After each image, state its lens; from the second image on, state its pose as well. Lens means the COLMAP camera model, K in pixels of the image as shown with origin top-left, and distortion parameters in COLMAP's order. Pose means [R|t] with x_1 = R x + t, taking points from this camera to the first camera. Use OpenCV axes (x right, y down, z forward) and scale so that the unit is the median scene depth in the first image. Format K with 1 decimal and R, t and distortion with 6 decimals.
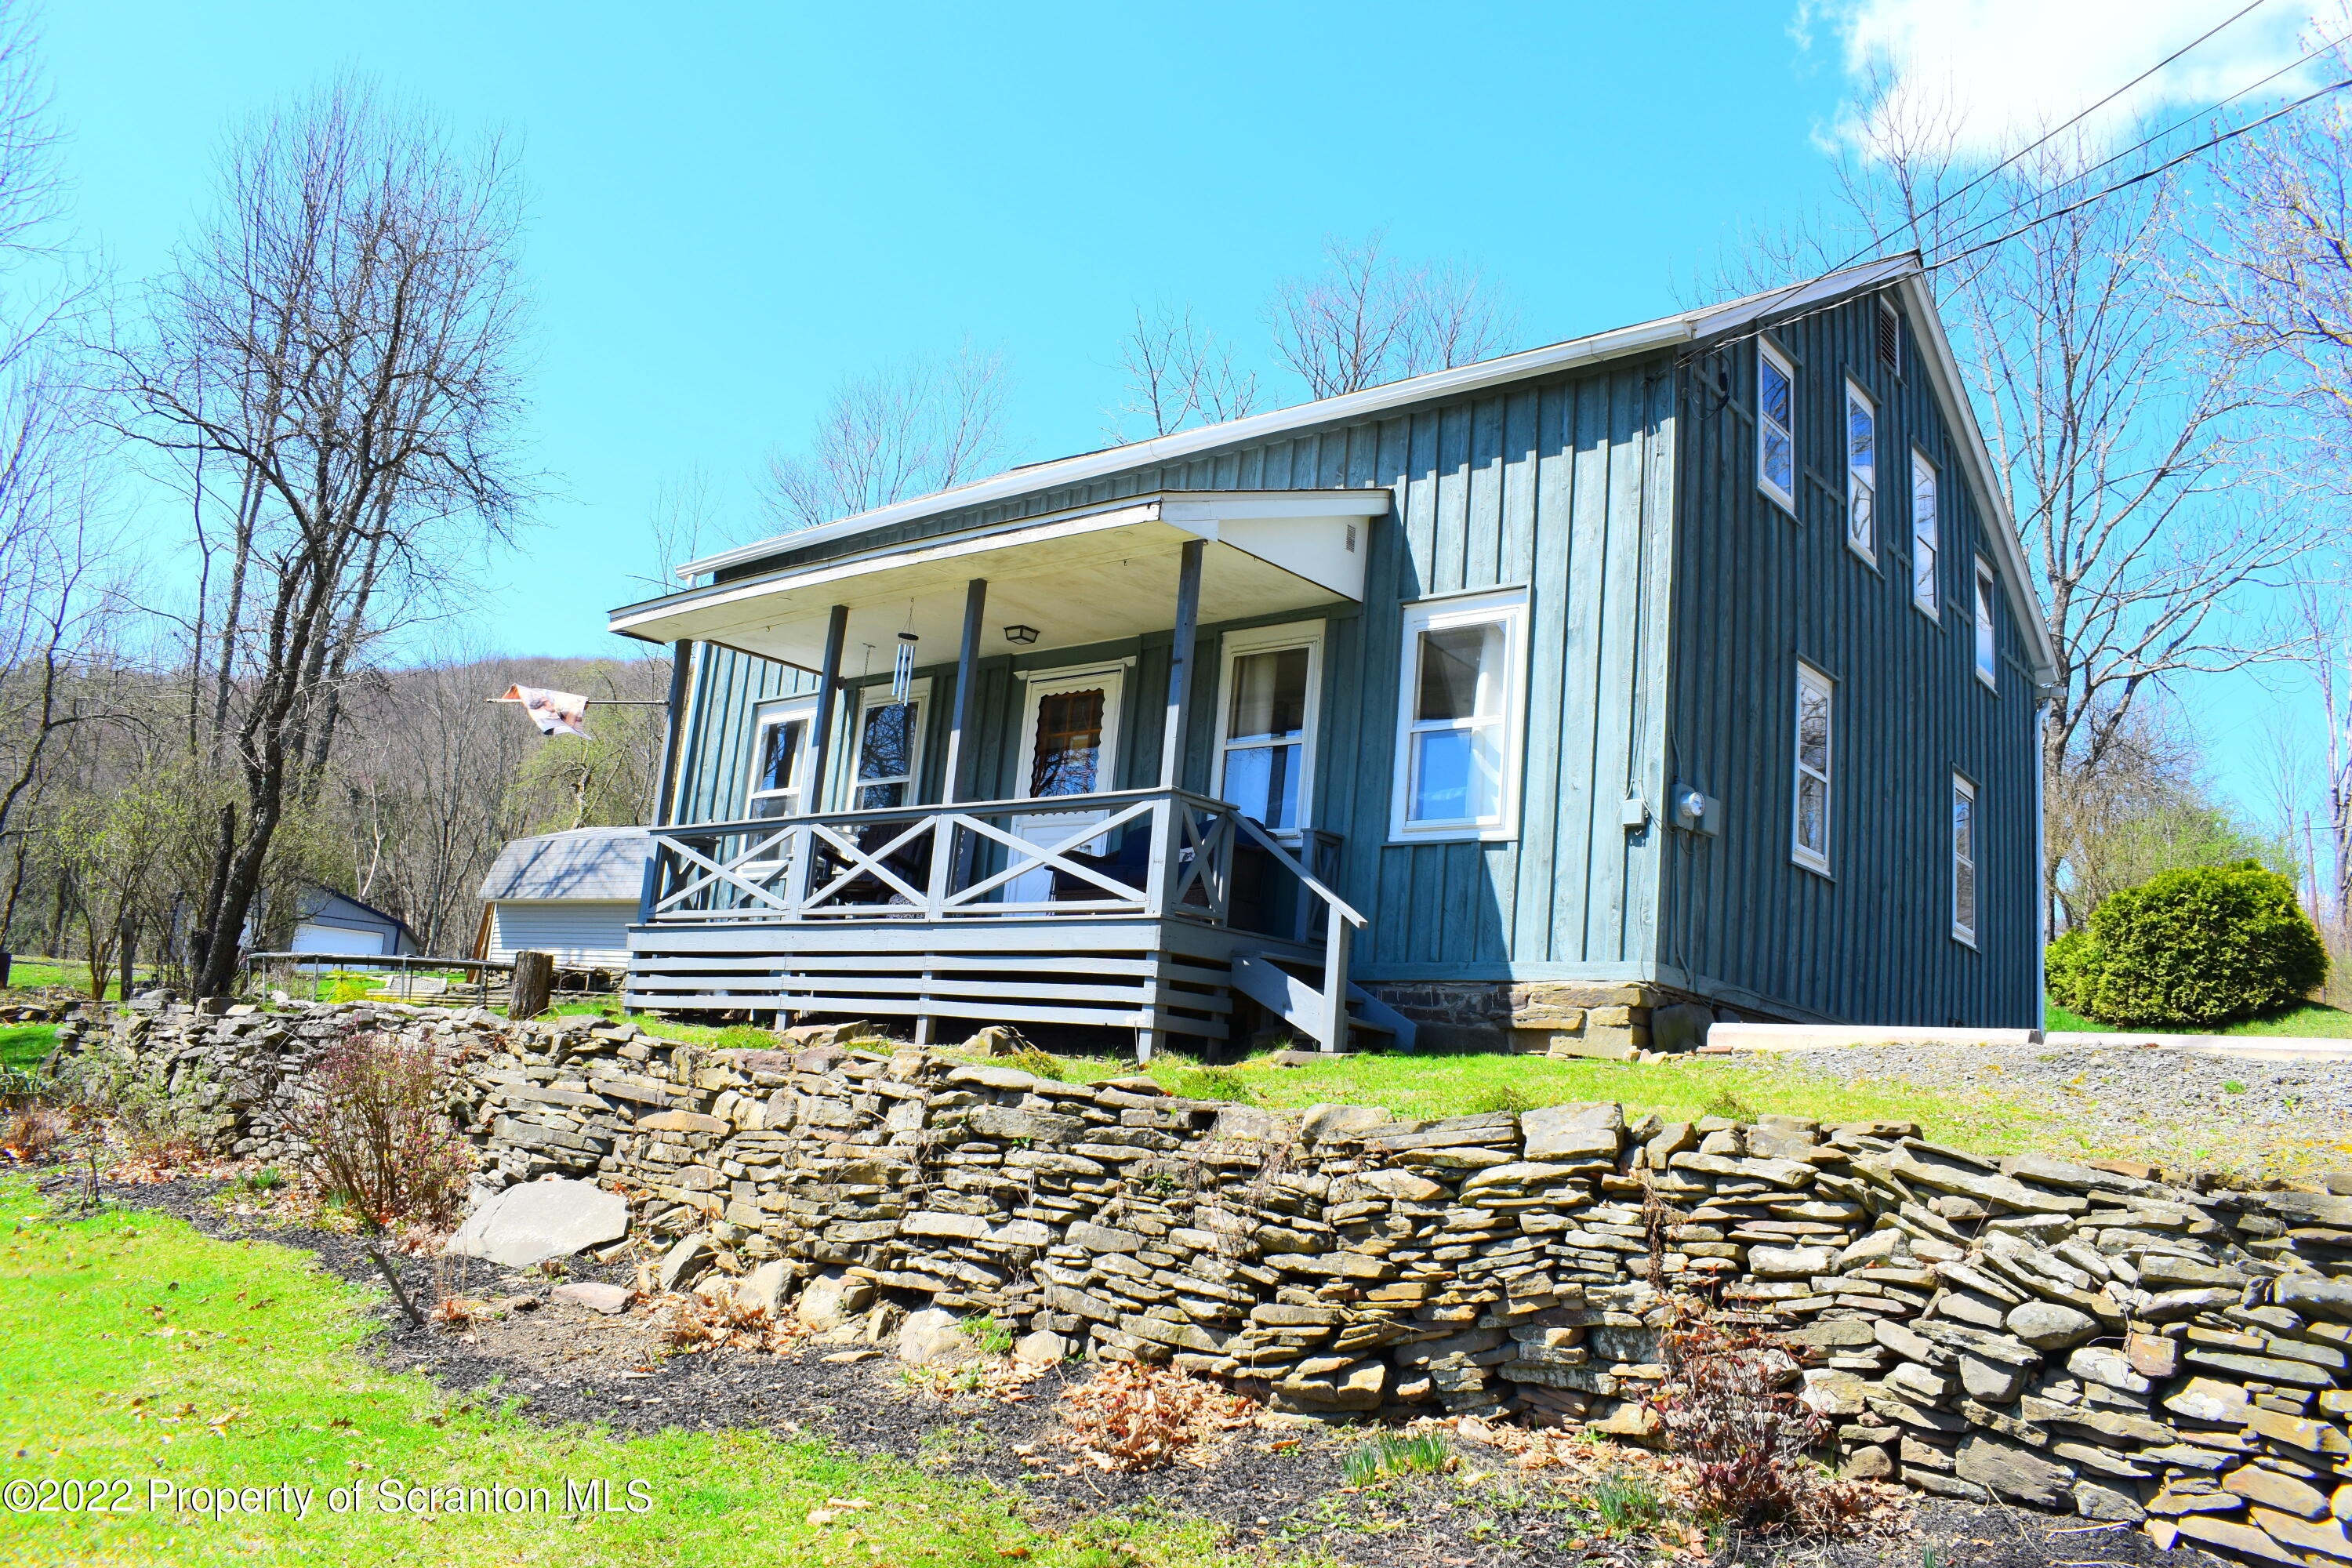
lens RADIAL K [[1871.4, 0, 1179.2], [0, 1871.4, 775.7], [0, 0, 1]] dist [-0.088484, 0.010349]
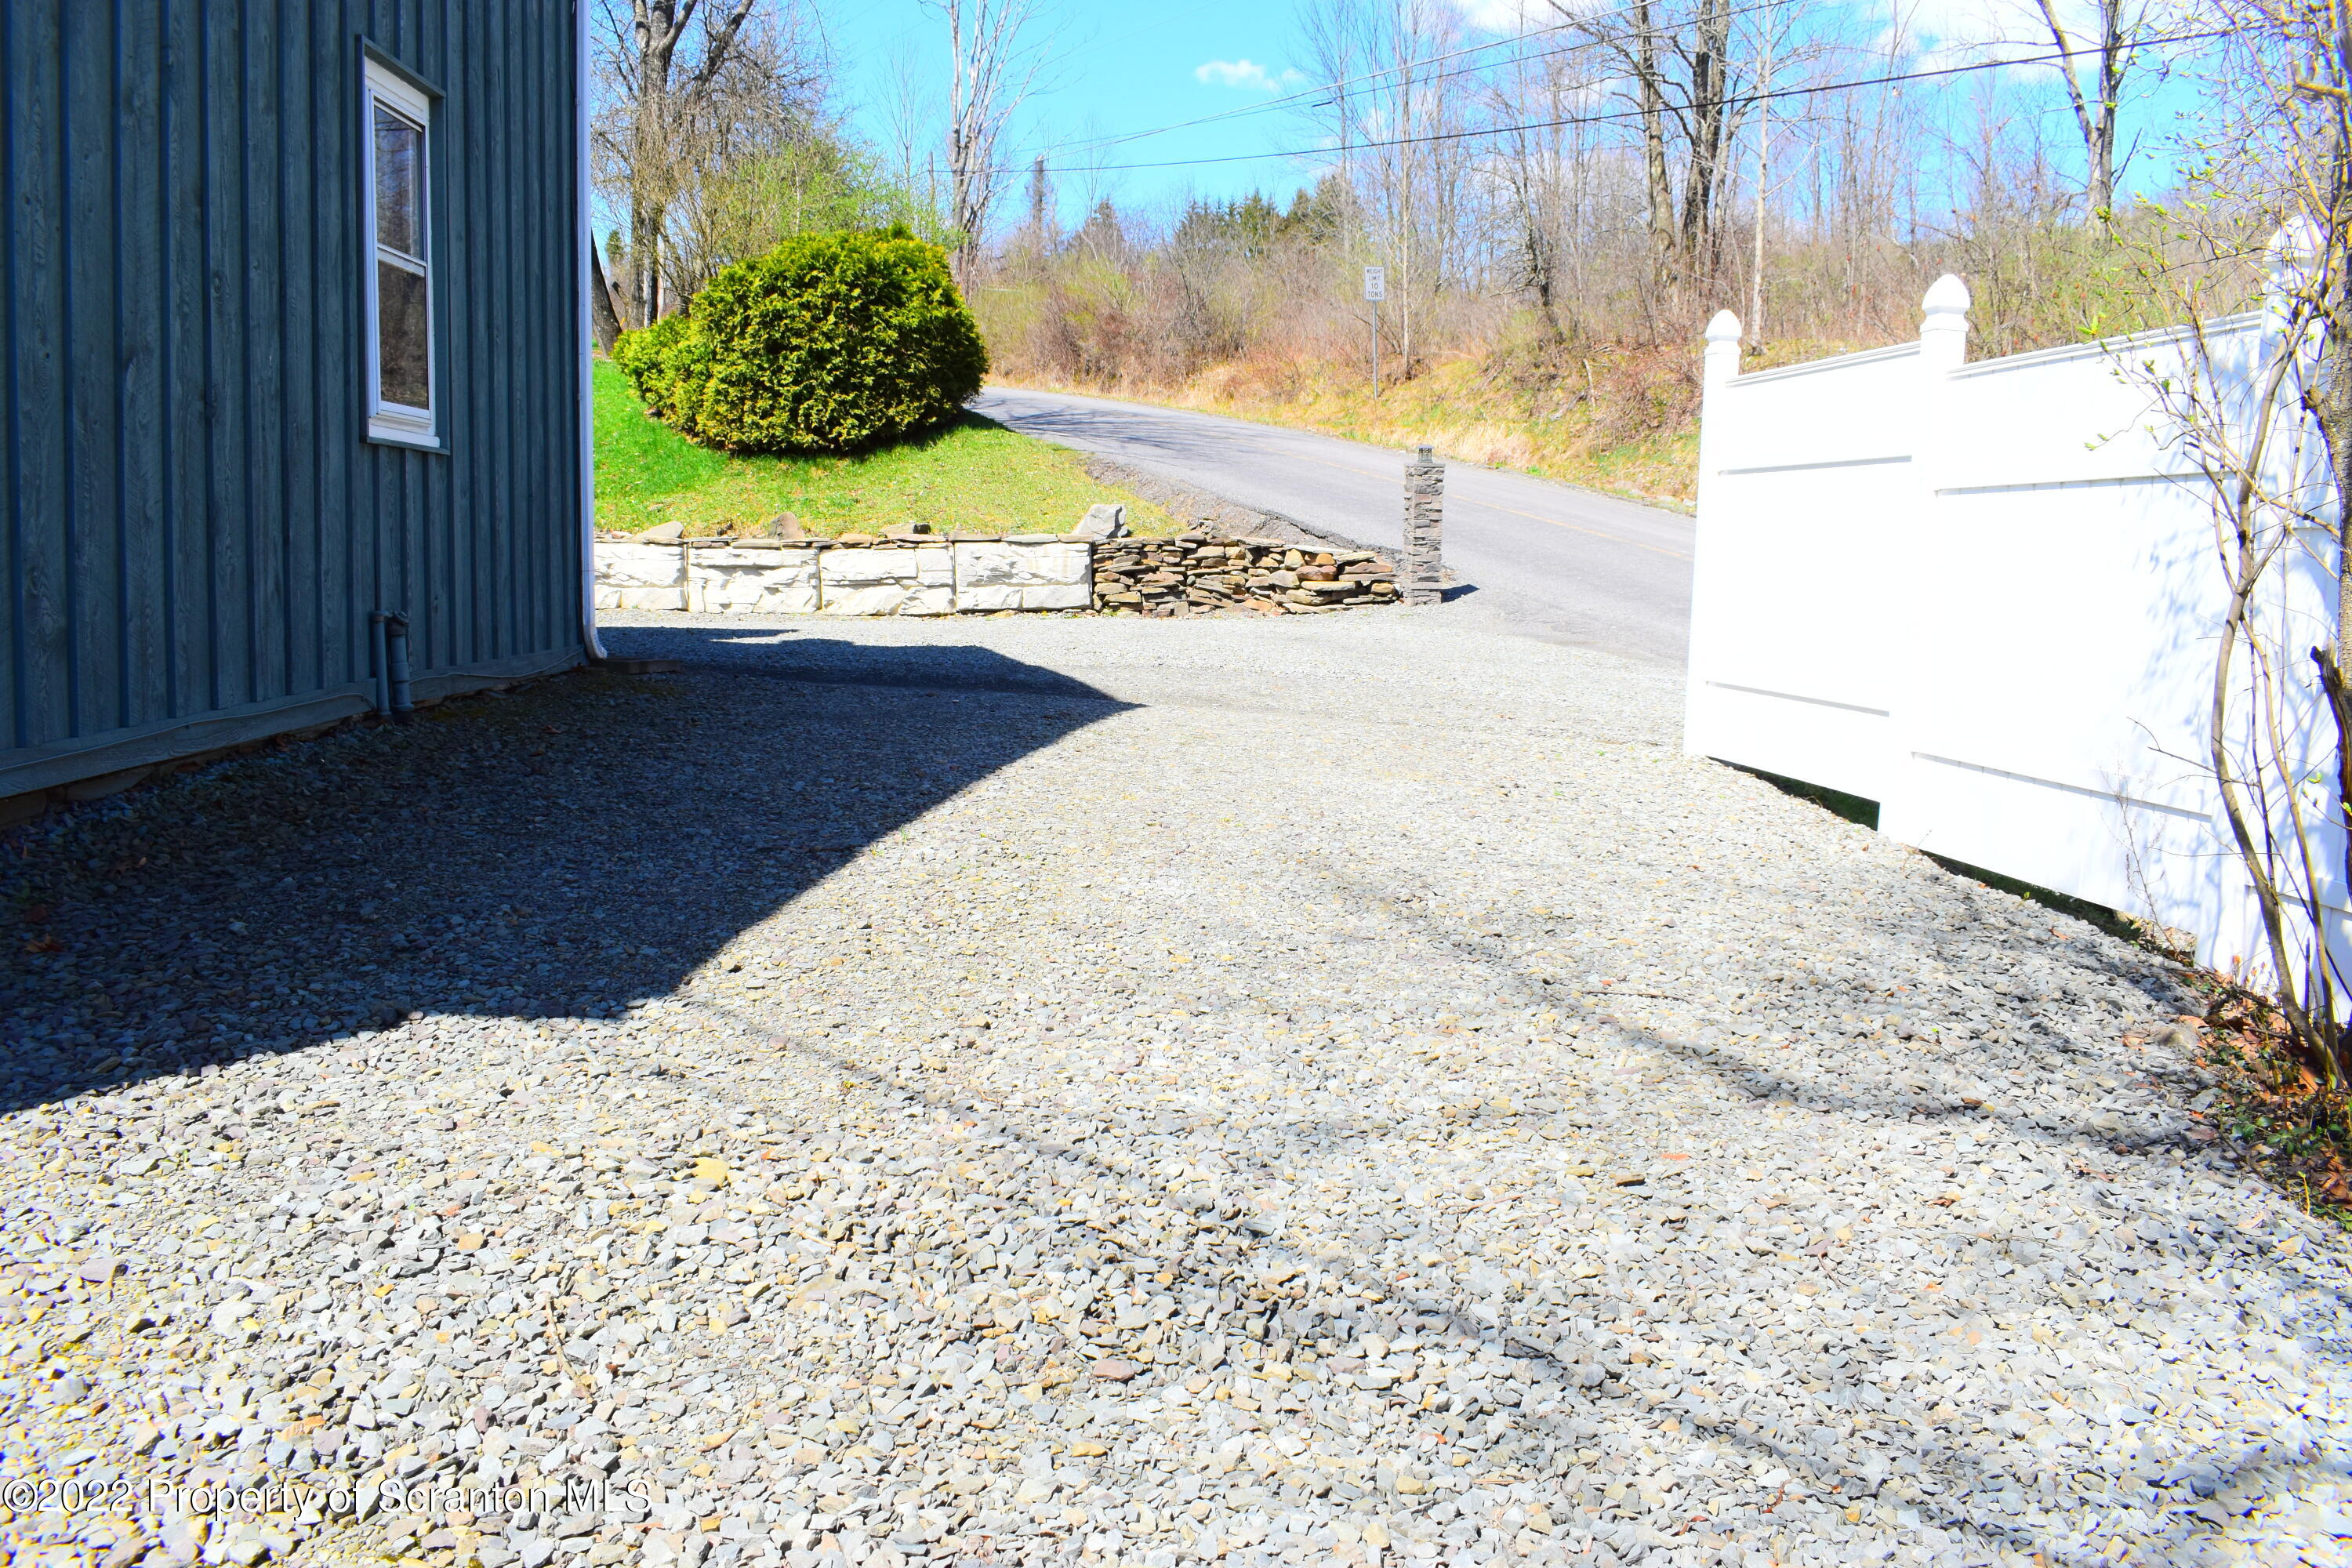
lens RADIAL K [[1871.4, 0, 1176.9], [0, 1871.4, 772.3], [0, 0, 1]] dist [-0.088484, 0.010349]
pose [[0.767322, -0.147667, 0.624028, 0.170870], [-0.082748, 0.942189, 0.324705, 0.001235], [-0.635901, -0.300791, 0.710743, 0.323727]]
